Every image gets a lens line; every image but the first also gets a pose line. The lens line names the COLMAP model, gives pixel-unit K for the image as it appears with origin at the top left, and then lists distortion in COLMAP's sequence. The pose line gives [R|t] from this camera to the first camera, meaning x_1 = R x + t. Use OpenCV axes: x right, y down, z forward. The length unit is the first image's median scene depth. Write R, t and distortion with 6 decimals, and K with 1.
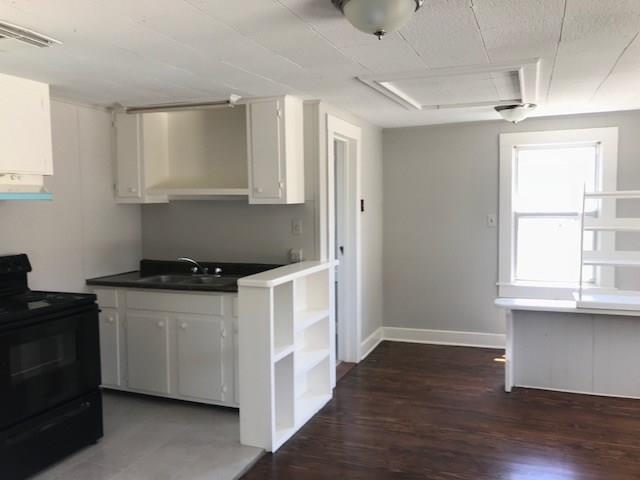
lens RADIAL K [[527.8, 0, 321.0], [0, 527.8, 234.4], [0, 0, 1]] dist [-0.000203, -0.003874]
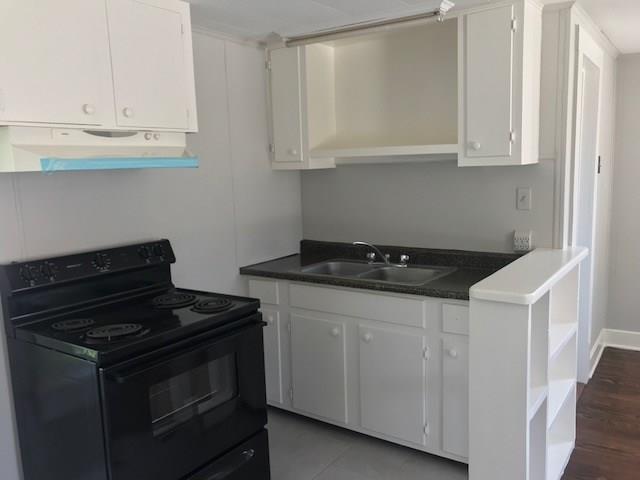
lens RADIAL K [[524.6, 0, 320.0], [0, 524.6, 240.0], [0, 0, 1]] dist [0.113409, -0.227254]
pose [[0.971902, 0.012017, -0.235080, -0.145545], [0.007250, 0.996694, 0.080926, -0.019012], [0.235276, -0.080356, 0.968601, 0.272321]]
